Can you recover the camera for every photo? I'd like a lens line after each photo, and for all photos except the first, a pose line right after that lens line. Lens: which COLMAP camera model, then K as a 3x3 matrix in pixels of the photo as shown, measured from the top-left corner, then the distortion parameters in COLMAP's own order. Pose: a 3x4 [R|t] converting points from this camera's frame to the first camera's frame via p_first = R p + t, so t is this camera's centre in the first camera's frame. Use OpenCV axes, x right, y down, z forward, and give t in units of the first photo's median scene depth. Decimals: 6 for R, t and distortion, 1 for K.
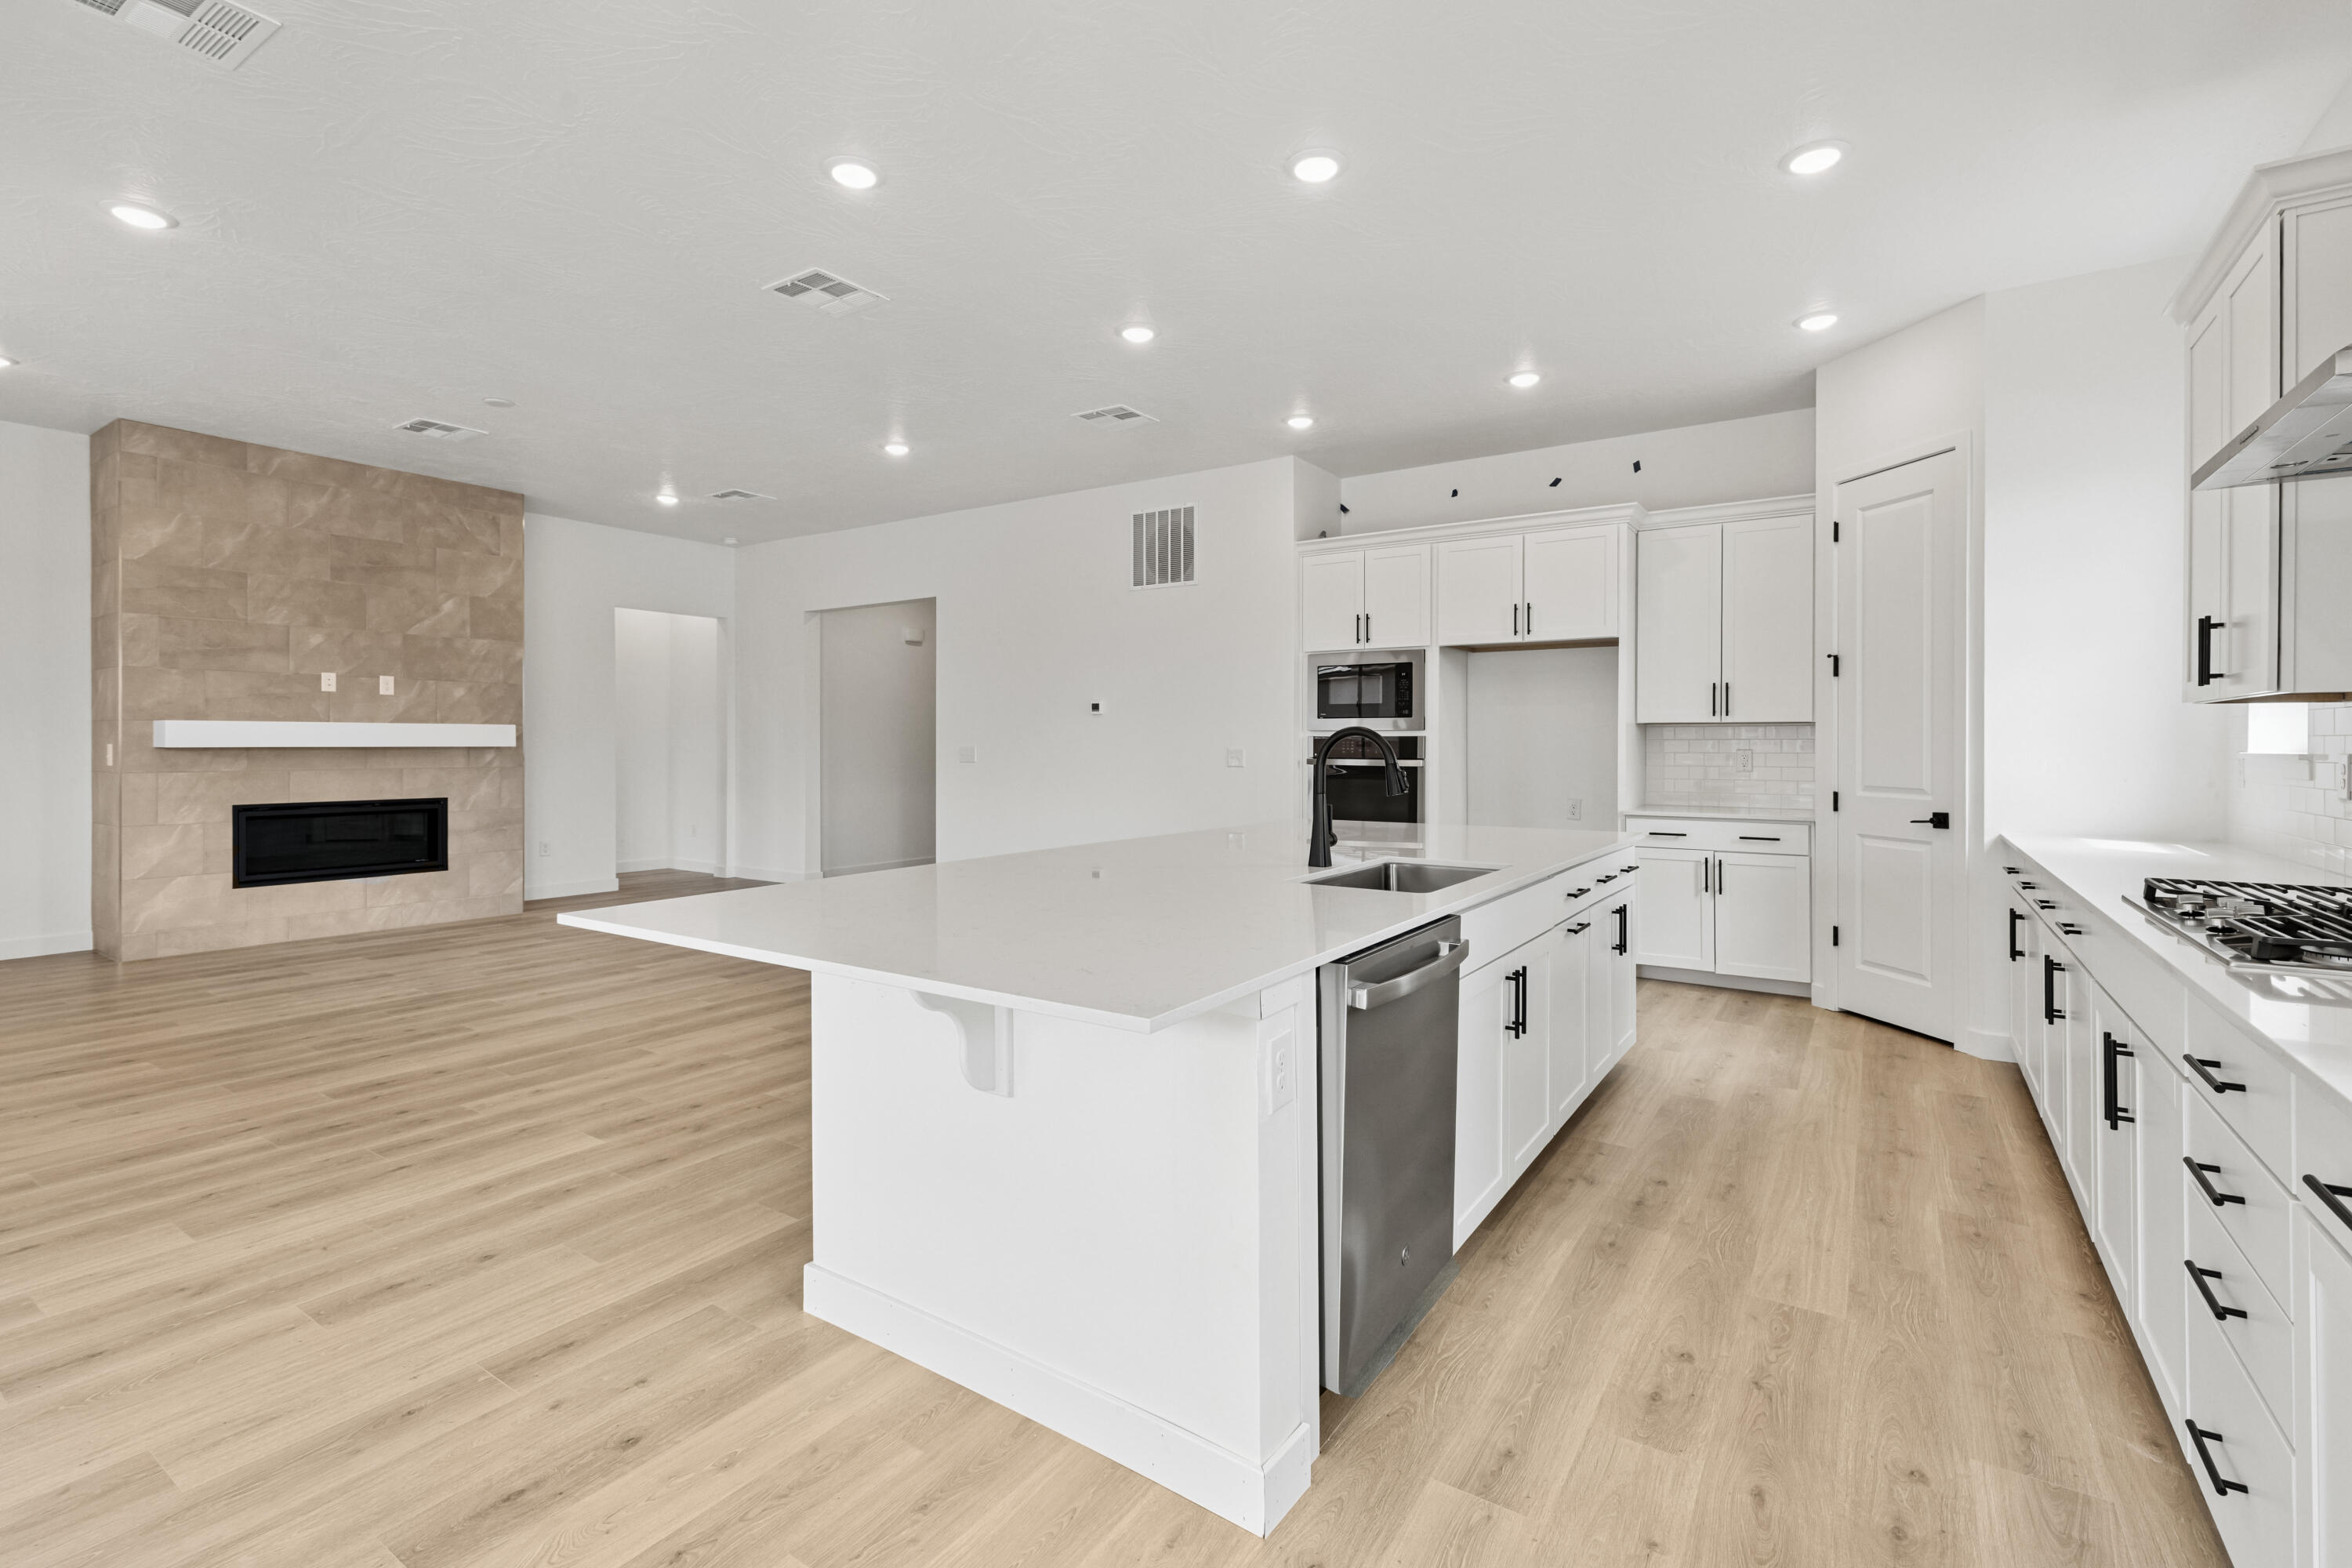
lens RADIAL K [[1068.9, 0, 1173.4], [0, 1068.9, 744.7], [0, 0, 1]] dist [0.005623, 0.000420]
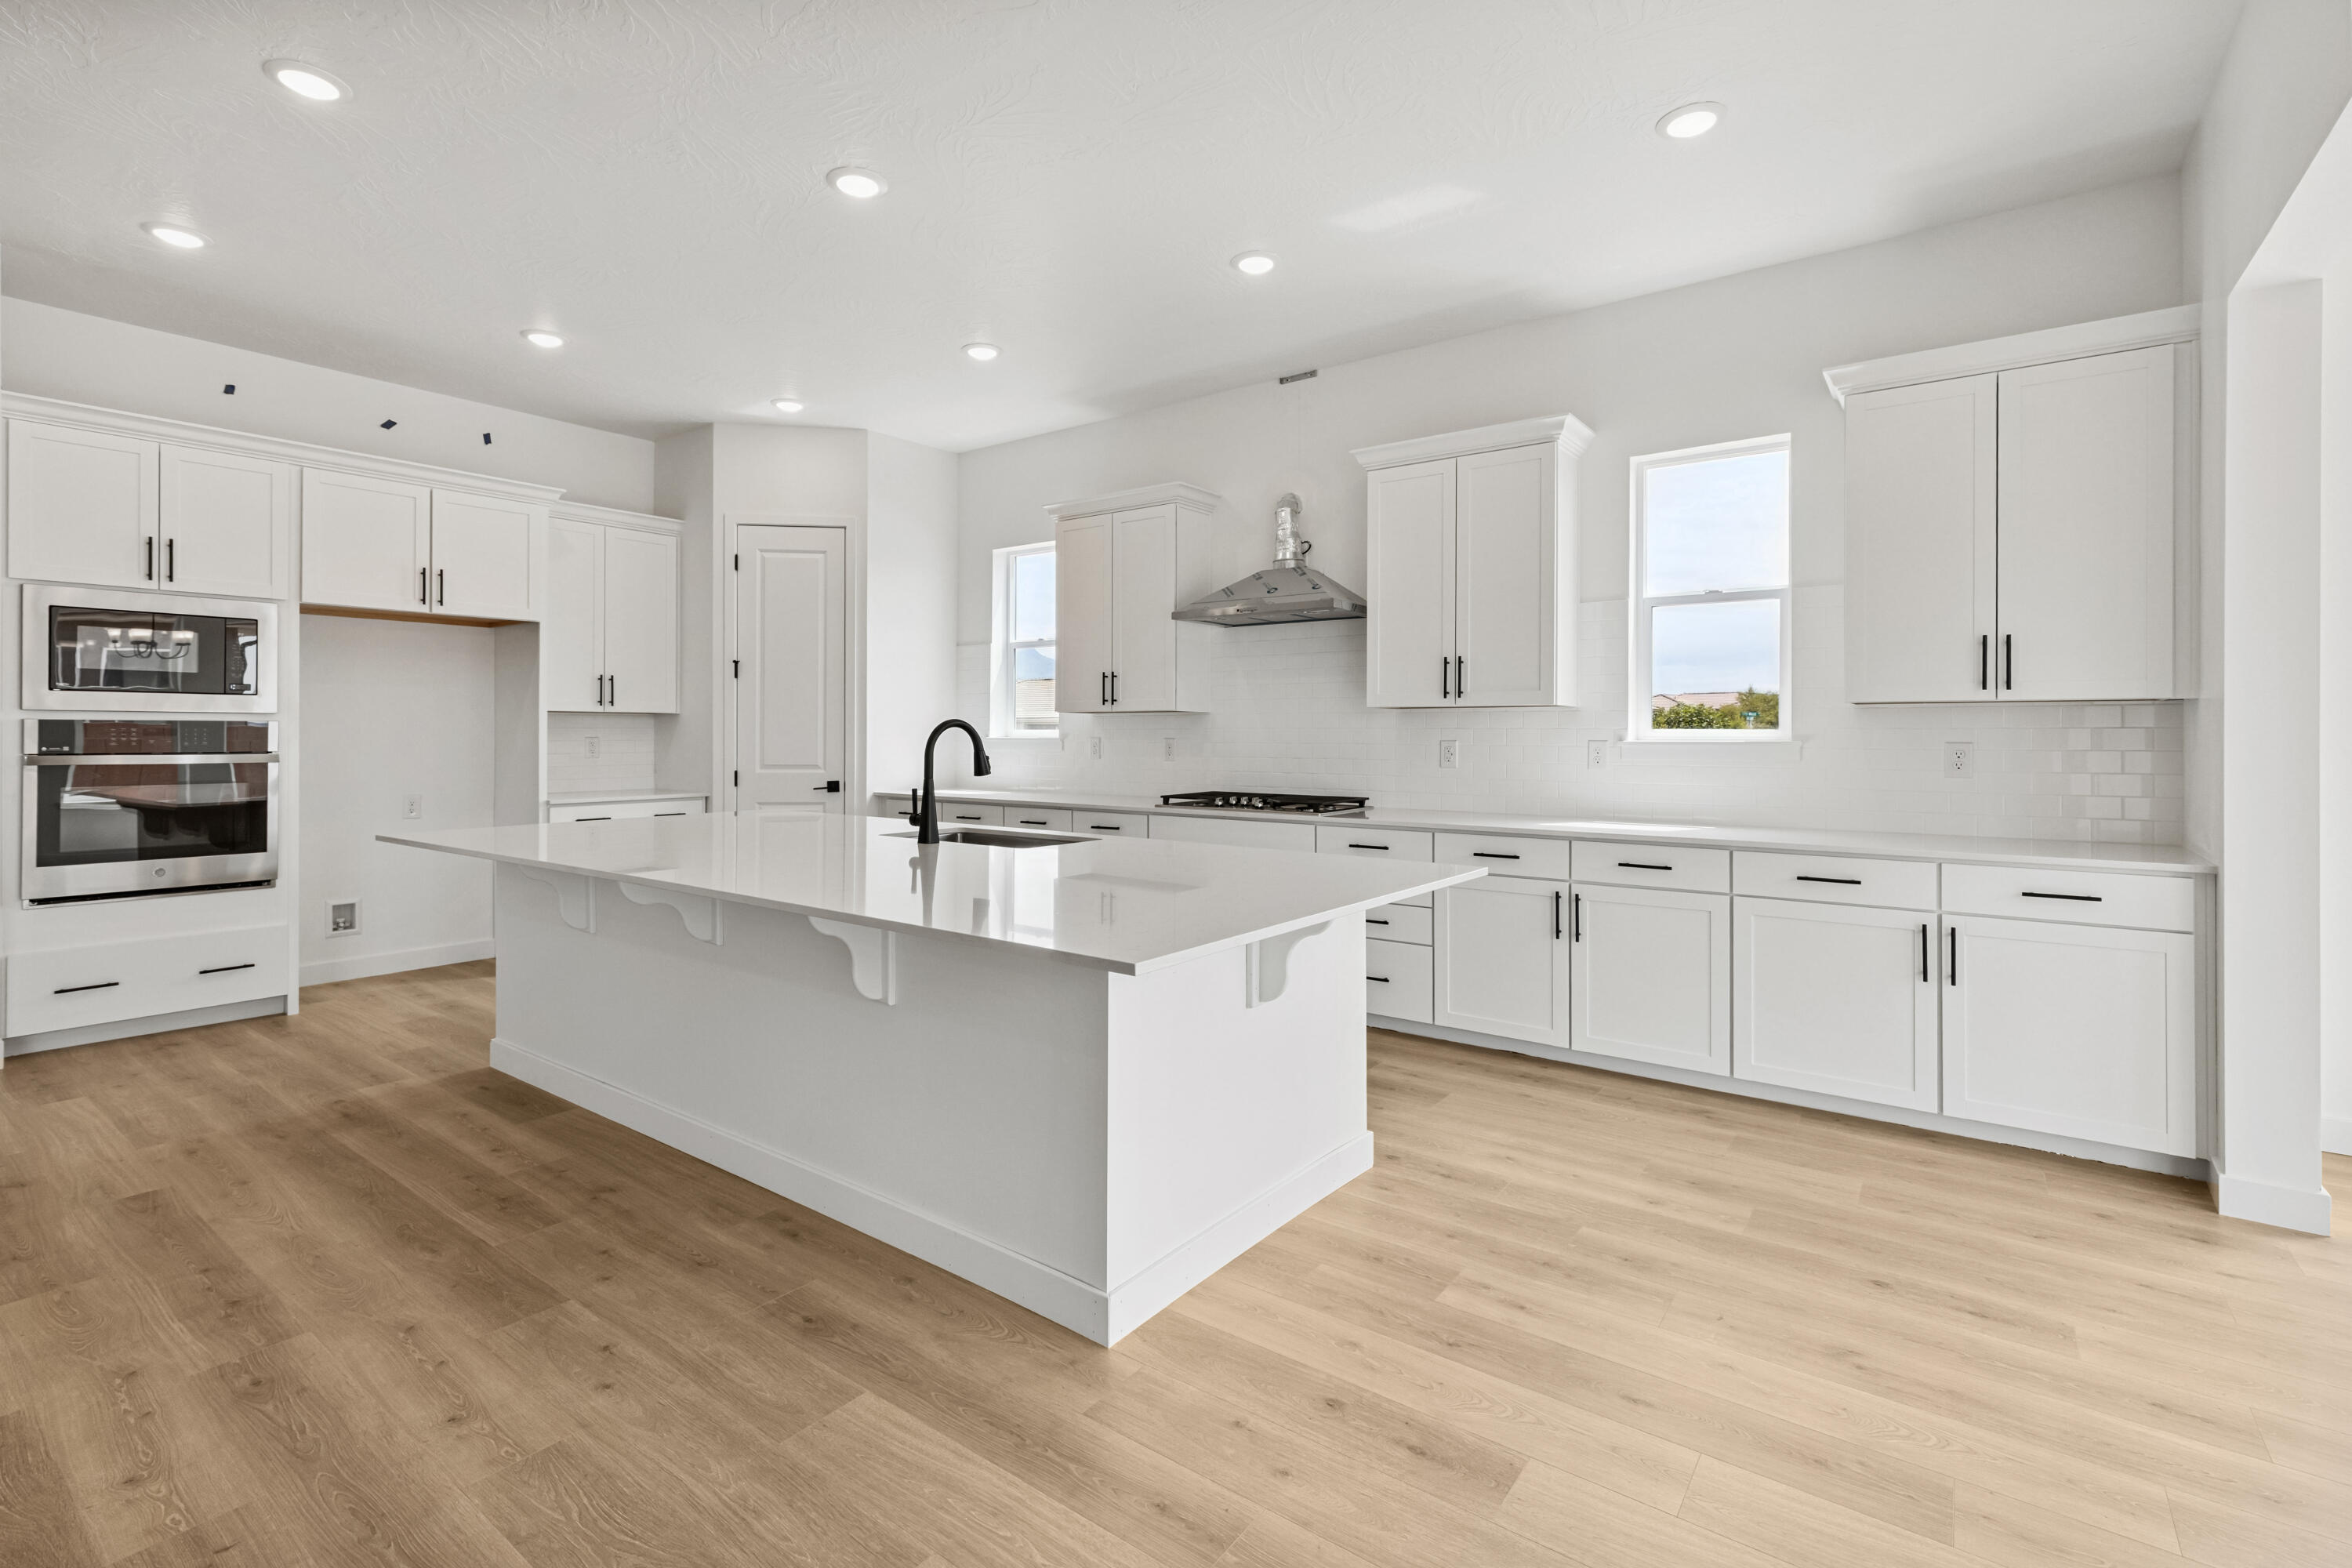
lens RADIAL K [[1068.9, 0, 1173.4], [0, 1068.9, 744.7], [0, 0, 1]] dist [0.005623, 0.000420]
pose [[0.045532, -0.012515, 0.998884, -0.559597], [-0.002833, 0.999916, 0.012658, -0.003305], [-0.998959, -0.003407, 0.045493, 0.399733]]
